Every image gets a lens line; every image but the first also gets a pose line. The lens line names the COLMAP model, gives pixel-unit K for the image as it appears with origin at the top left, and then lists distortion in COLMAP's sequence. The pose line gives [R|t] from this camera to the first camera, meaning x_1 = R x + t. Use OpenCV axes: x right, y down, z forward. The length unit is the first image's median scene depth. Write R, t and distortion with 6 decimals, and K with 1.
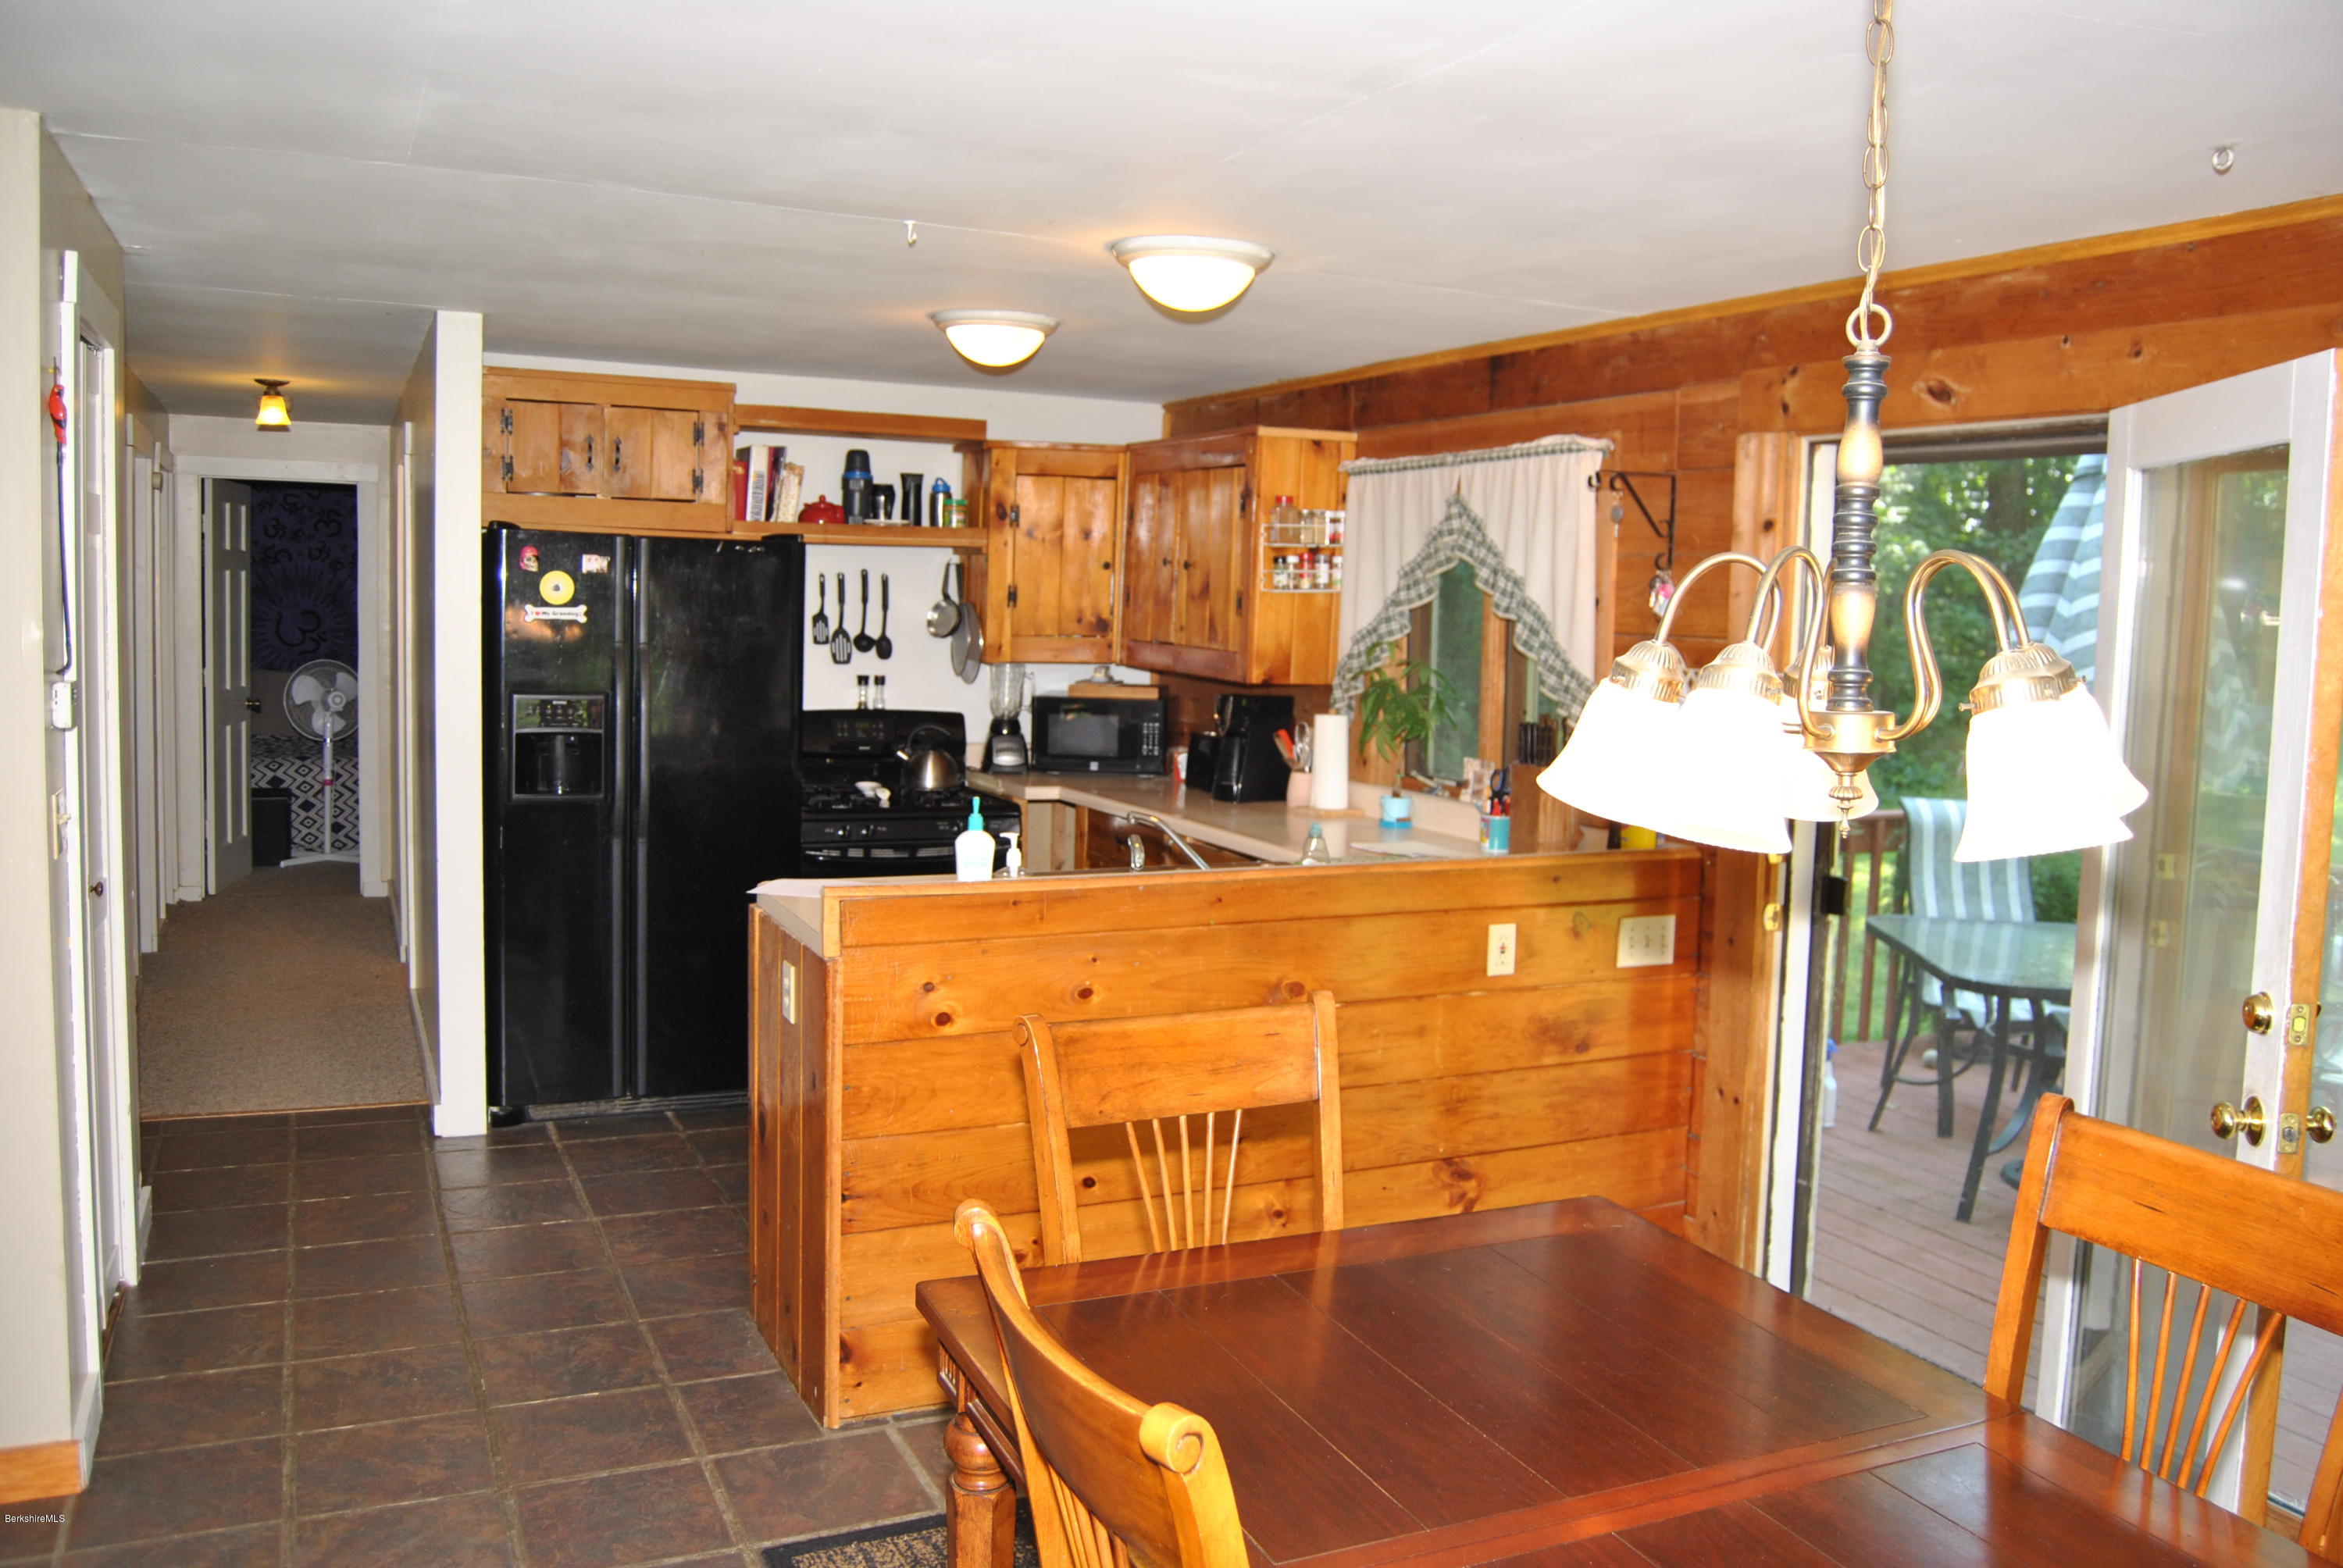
lens RADIAL K [[1852.9, 0, 1169.9], [0, 1852.9, 776.6], [0, 0, 1]] dist [-0.064168, 0.017706]
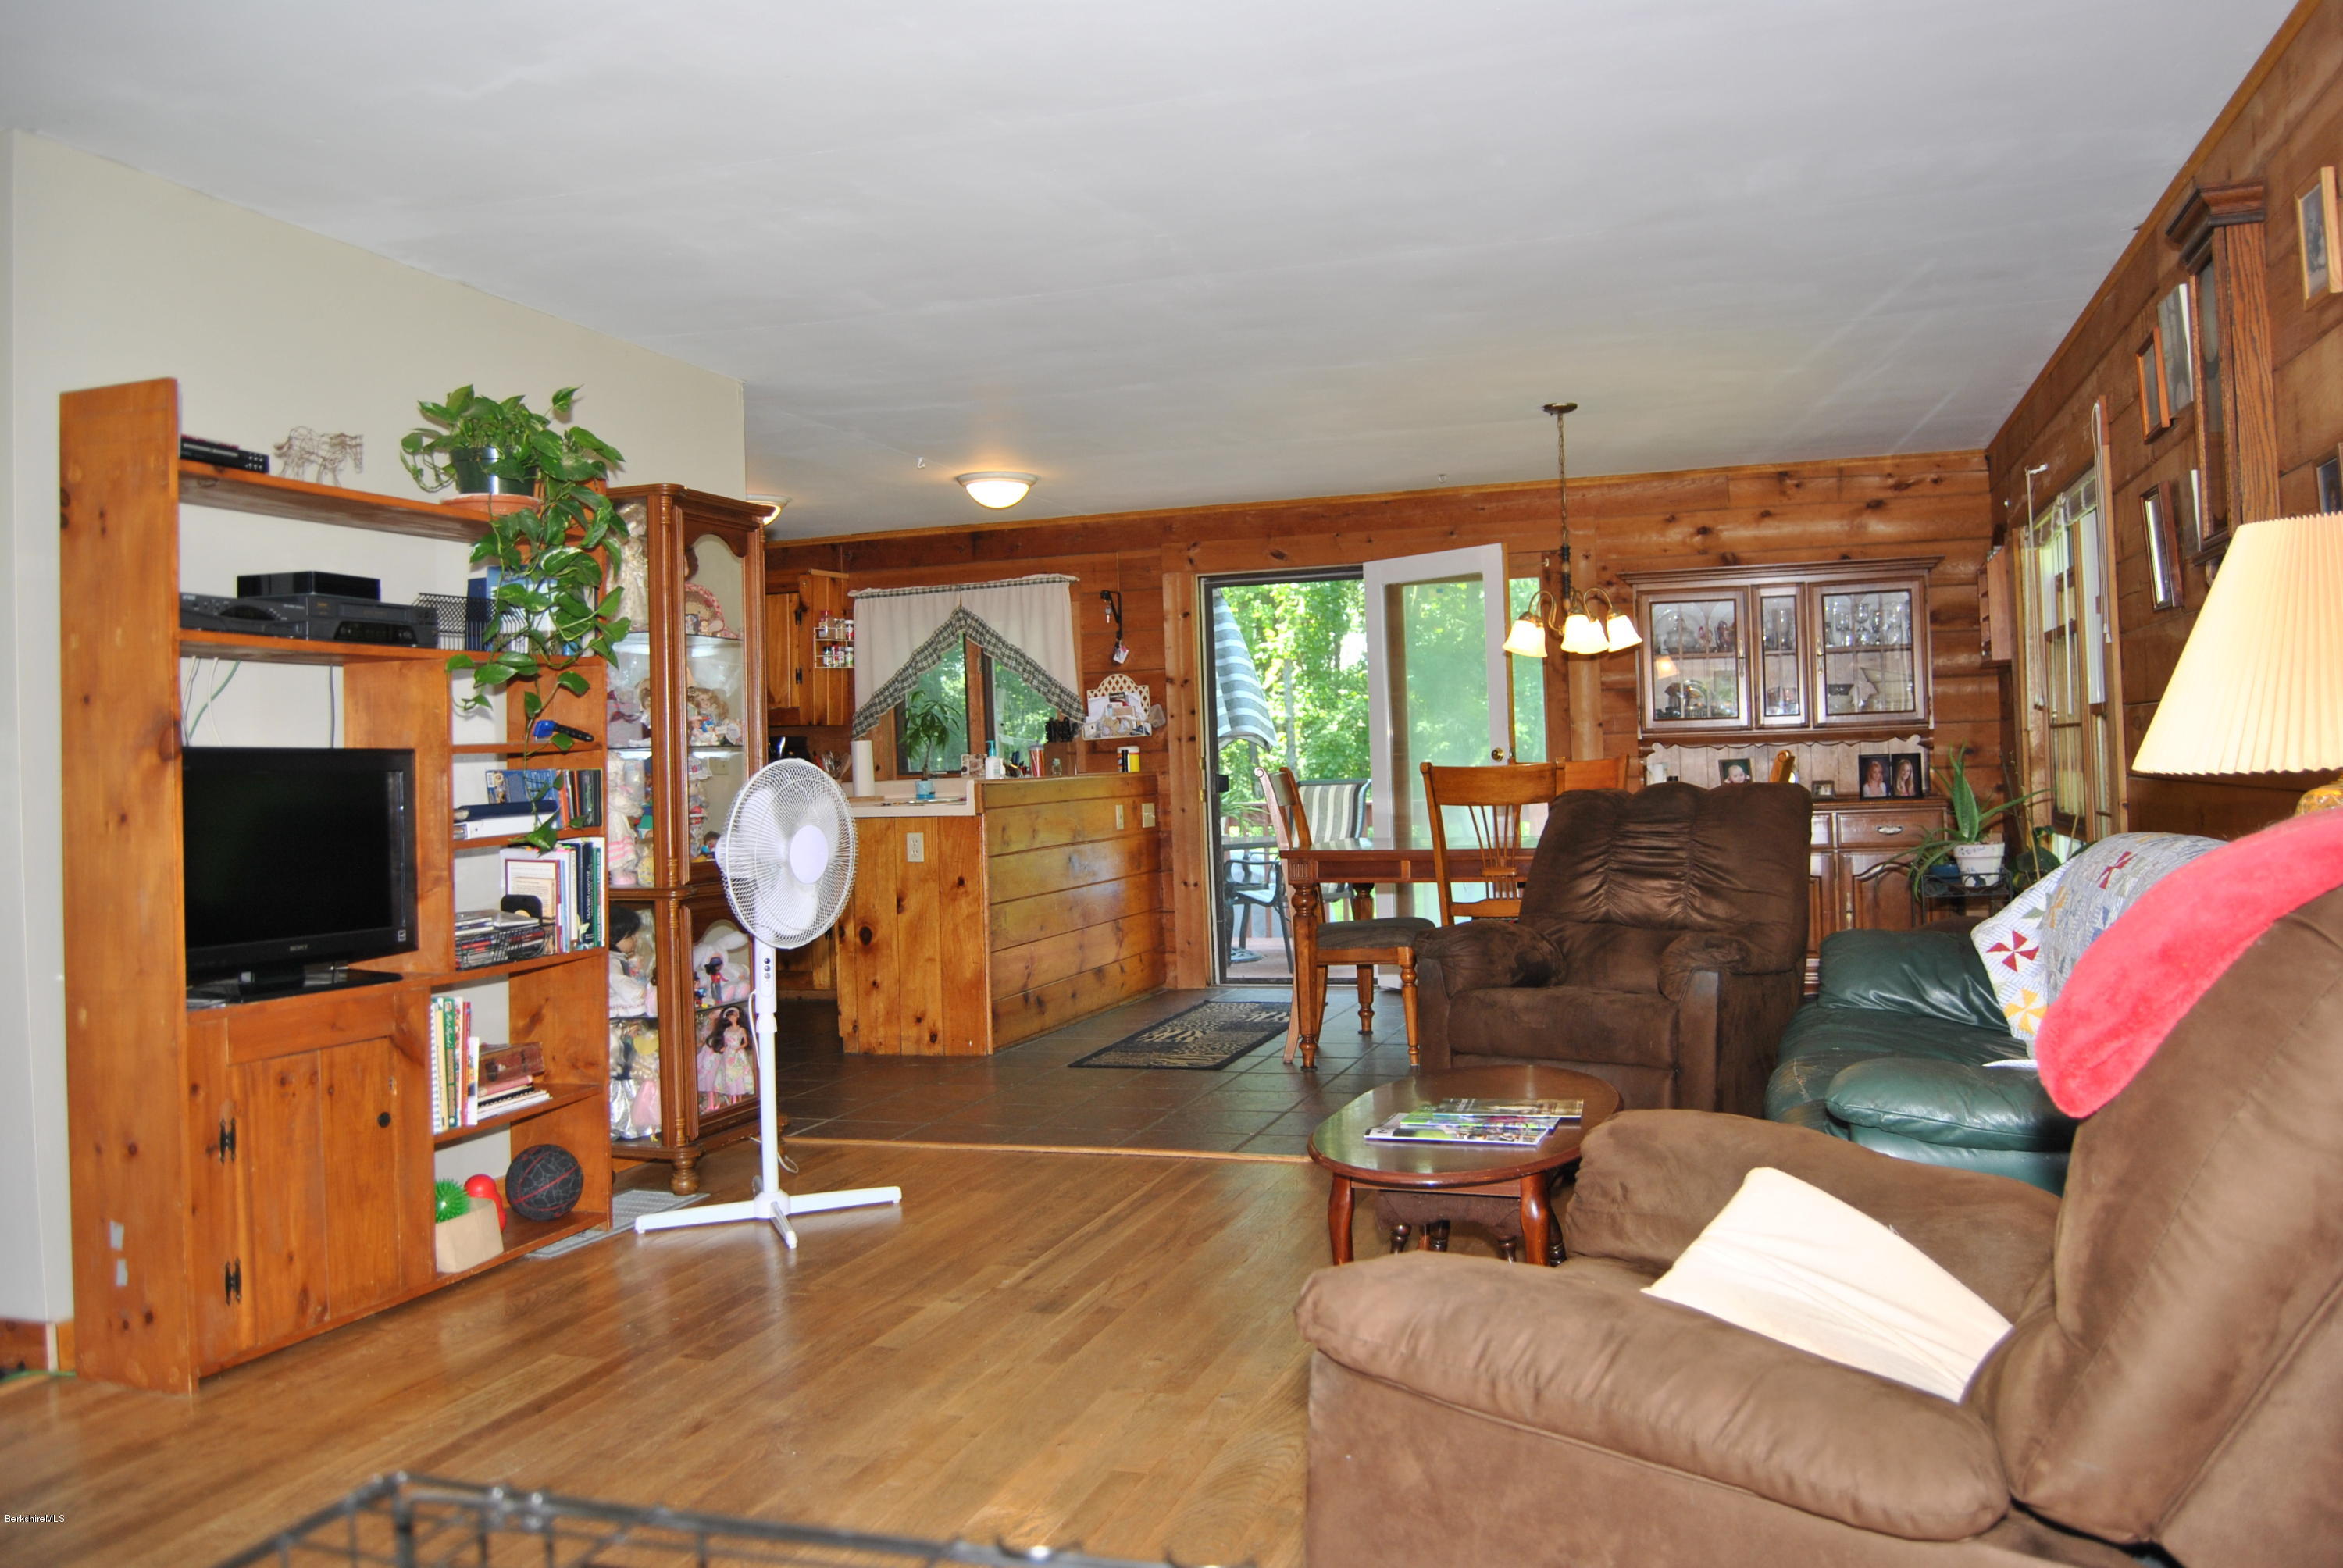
lens RADIAL K [[1852.9, 0, 1180.2], [0, 1852.9, 766.0], [0, 0, 1]] dist [-0.064168, 0.017706]
pose [[0.677126, -0.046260, 0.734412, -1.131076], [0.125572, 0.990647, -0.053378, 0.135712], [-0.725074, 0.128365, 0.676602, -0.388791]]
